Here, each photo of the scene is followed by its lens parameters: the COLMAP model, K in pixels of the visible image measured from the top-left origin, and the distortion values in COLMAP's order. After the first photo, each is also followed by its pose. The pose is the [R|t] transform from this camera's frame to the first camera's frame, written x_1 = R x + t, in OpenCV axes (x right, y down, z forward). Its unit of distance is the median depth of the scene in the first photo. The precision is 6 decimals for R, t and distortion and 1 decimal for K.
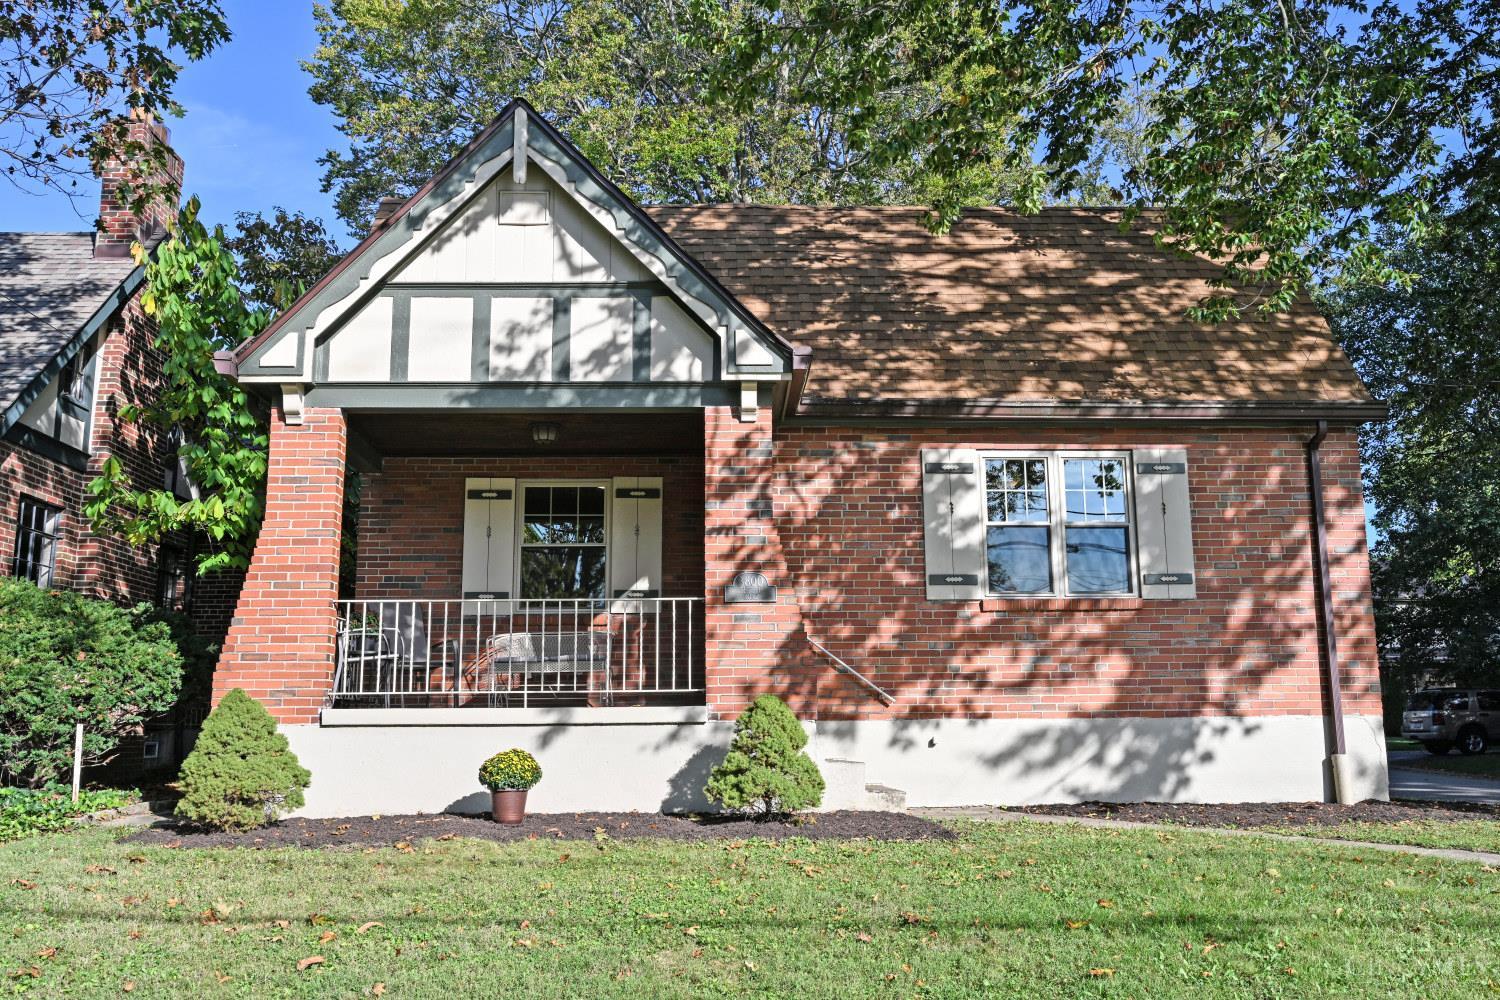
lens RADIAL K [[1231.9, 0, 750.0], [0, 1231.9, 500.0], [0, 0, 1]] dist [0.008342, -0.147107]
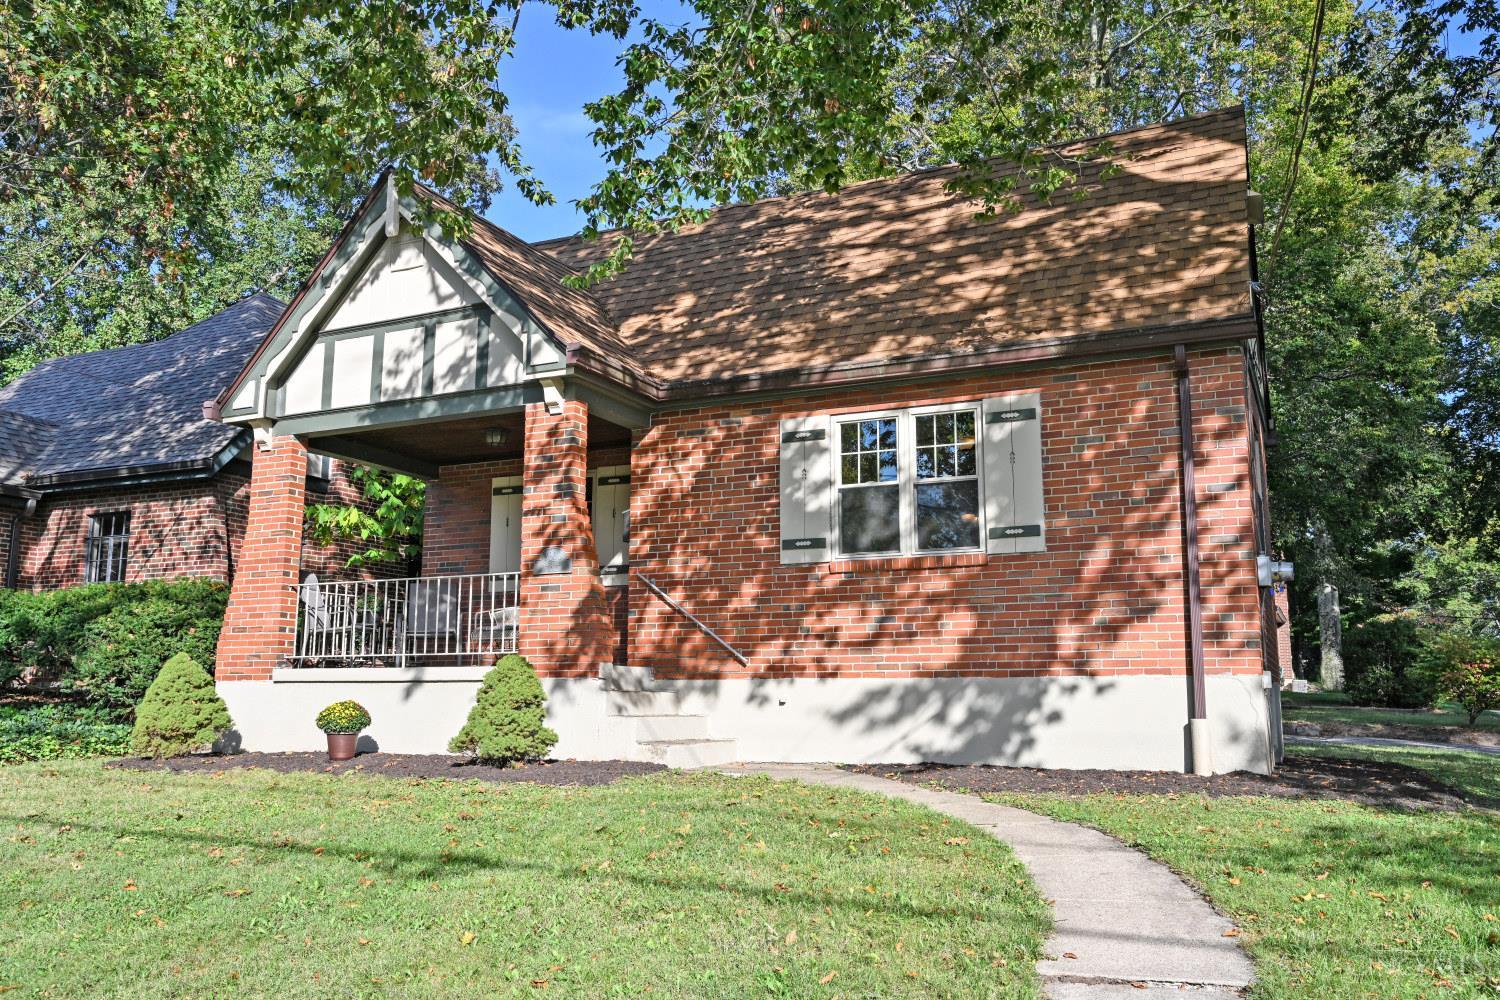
lens RADIAL K [[1155.4, 0, 750.0], [0, 1155.4, 500.0], [0, 0, 1]] dist [-0.002736, -0.003308]
pose [[0.900664, -0.066731, -0.429361, 0.551376], [0.073831, 0.997271, -0.000120, 0.026063], [0.428198, -0.031592, 0.903133, 0.105704]]
